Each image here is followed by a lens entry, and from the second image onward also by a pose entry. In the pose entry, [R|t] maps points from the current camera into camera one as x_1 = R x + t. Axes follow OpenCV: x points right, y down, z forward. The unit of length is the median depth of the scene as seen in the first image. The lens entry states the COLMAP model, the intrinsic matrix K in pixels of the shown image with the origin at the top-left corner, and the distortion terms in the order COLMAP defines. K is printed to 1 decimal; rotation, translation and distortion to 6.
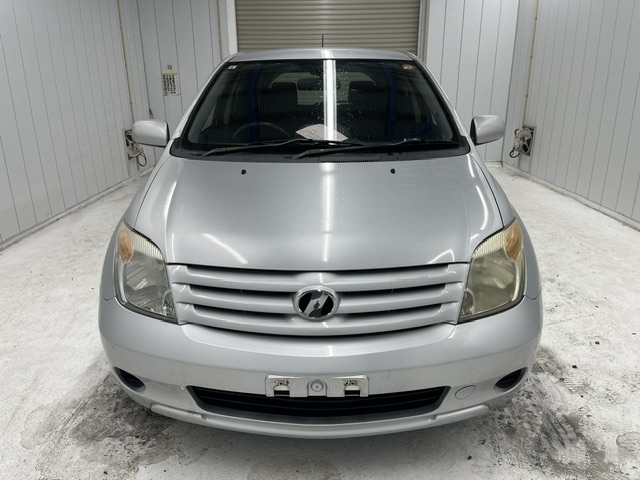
lens RADIAL K [[491.6, 0, 319.4], [0, 491.6, 236.4], [0, 0, 1]] dist [0.041916, -0.080835]
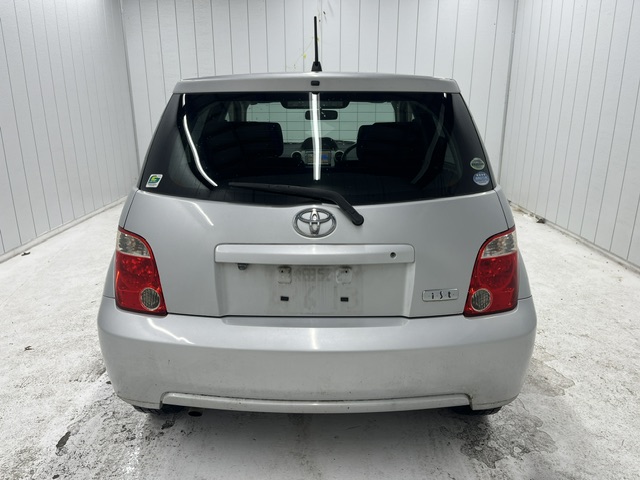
lens RADIAL K [[491.6, 0, 322.1], [0, 491.6, 240.0], [0, 0, 1]] dist [0.041916, -0.080835]
pose [[-0.999878, 0.011811, 0.010264, -0.014424], [0.015518, 0.833022, 0.553021, -0.832687], [-0.002019, 0.553113, -0.833104, 2.511422]]
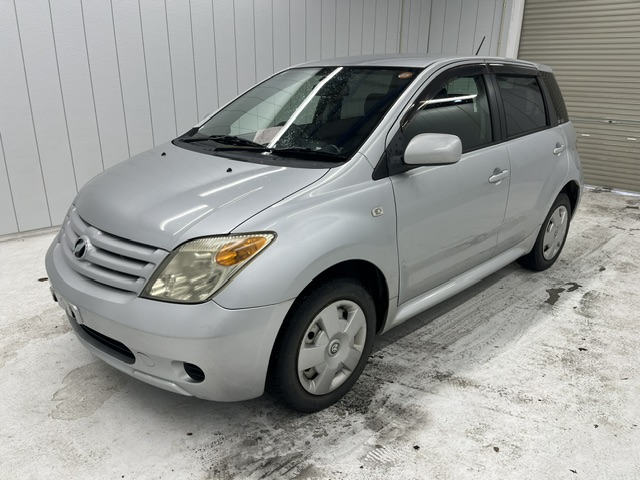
lens RADIAL K [[491.6, 0, 318.4], [0, 491.6, 245.2], [0, 0, 1]] dist [0.041916, -0.080835]
pose [[0.703144, 0.243622, -0.668010, 0.836987], [-0.233154, 0.966527, 0.107073, -0.104878], [0.671735, 0.080462, 0.736409, 0.256028]]
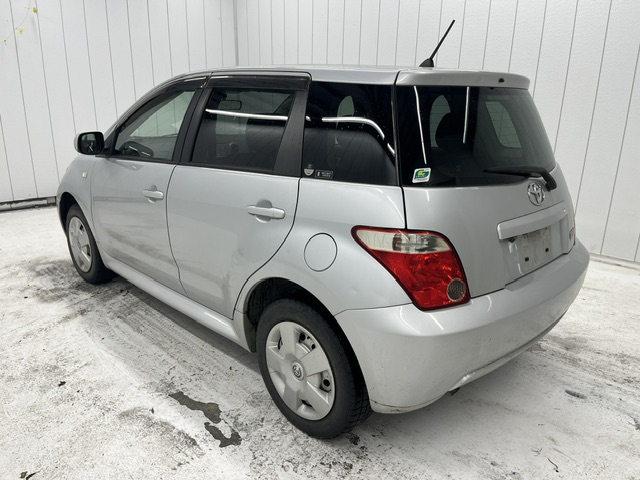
lens RADIAL K [[491.6, 0, 320.7], [0, 491.6, 243.2], [0, 0, 1]] dist [0.041916, -0.080835]
pose [[-0.706124, 0.205246, -0.677690, 0.823426], [-0.226640, 0.841209, 0.490919, -0.742089], [0.670838, 0.500241, -0.547481, 2.204813]]
